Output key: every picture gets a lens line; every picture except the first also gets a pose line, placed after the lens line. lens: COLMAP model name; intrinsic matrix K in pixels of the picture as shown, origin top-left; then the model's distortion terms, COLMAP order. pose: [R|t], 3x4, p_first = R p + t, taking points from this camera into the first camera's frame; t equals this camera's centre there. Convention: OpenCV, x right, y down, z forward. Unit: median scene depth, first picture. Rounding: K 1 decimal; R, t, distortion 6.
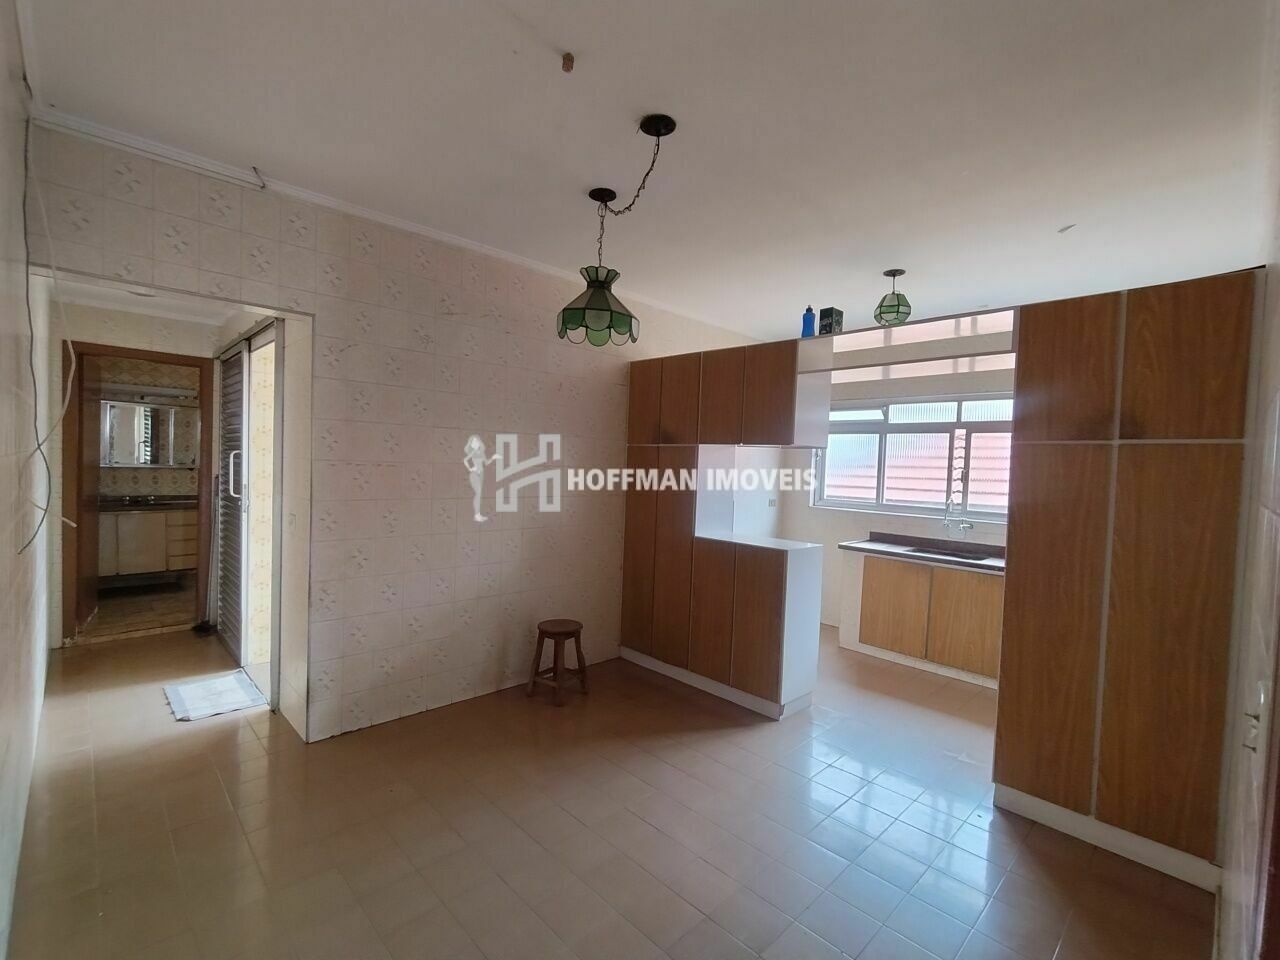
lens RADIAL K [[571.3, 0, 640.0], [0, 571.3, 480.0], [0, 0, 1]] dist [-0.001487, -0.000152]
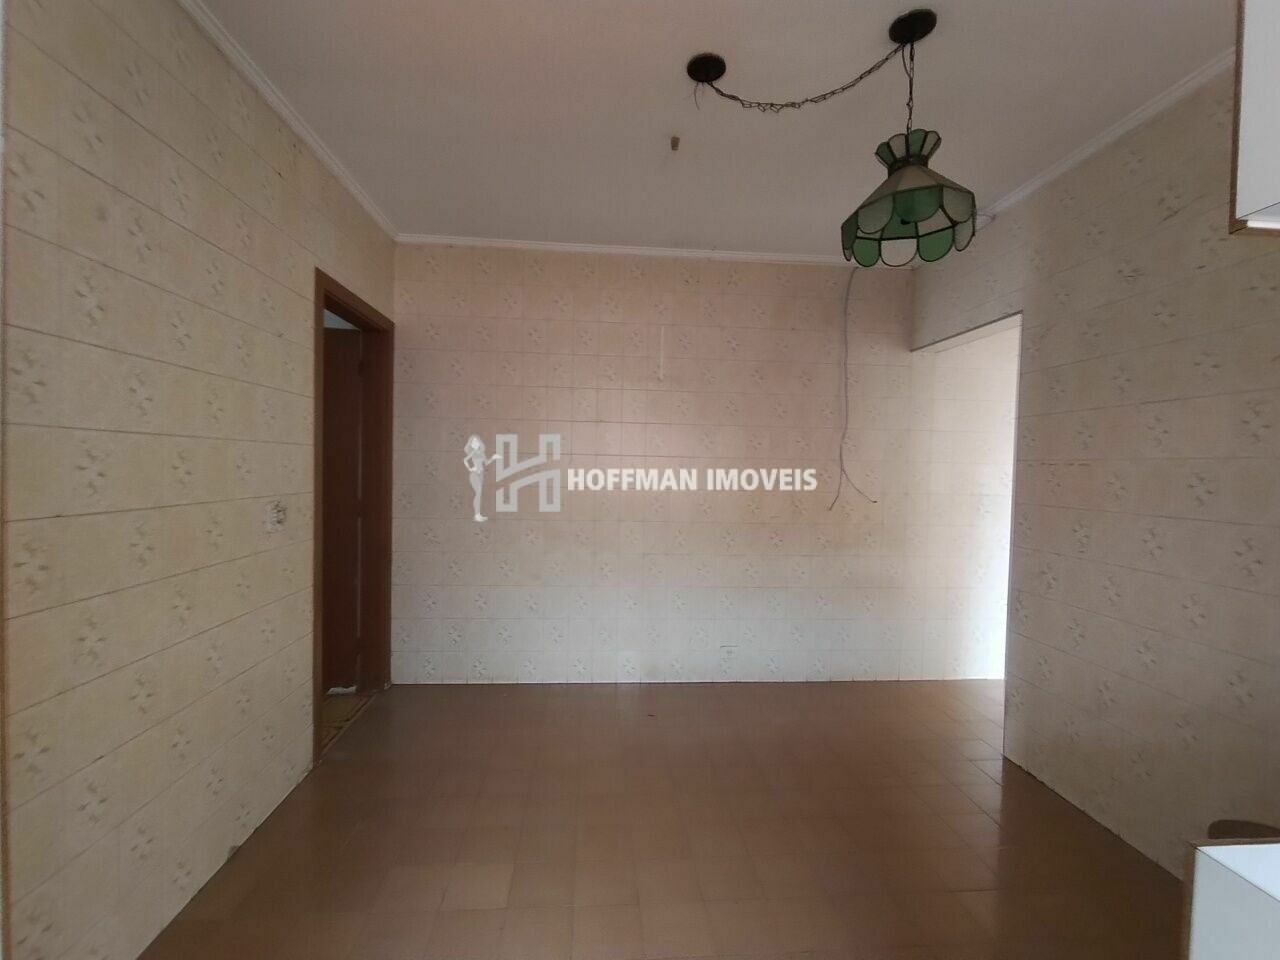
lens RADIAL K [[571.3, 0, 640.0], [0, 571.3, 480.0], [0, 0, 1]] dist [-0.001487, -0.000152]
pose [[-0.635065, -0.029701, -0.771887, 0.577298], [-0.065640, 0.997721, 0.015614, 0.024189], [0.769664, 0.060583, -0.635568, 1.131356]]
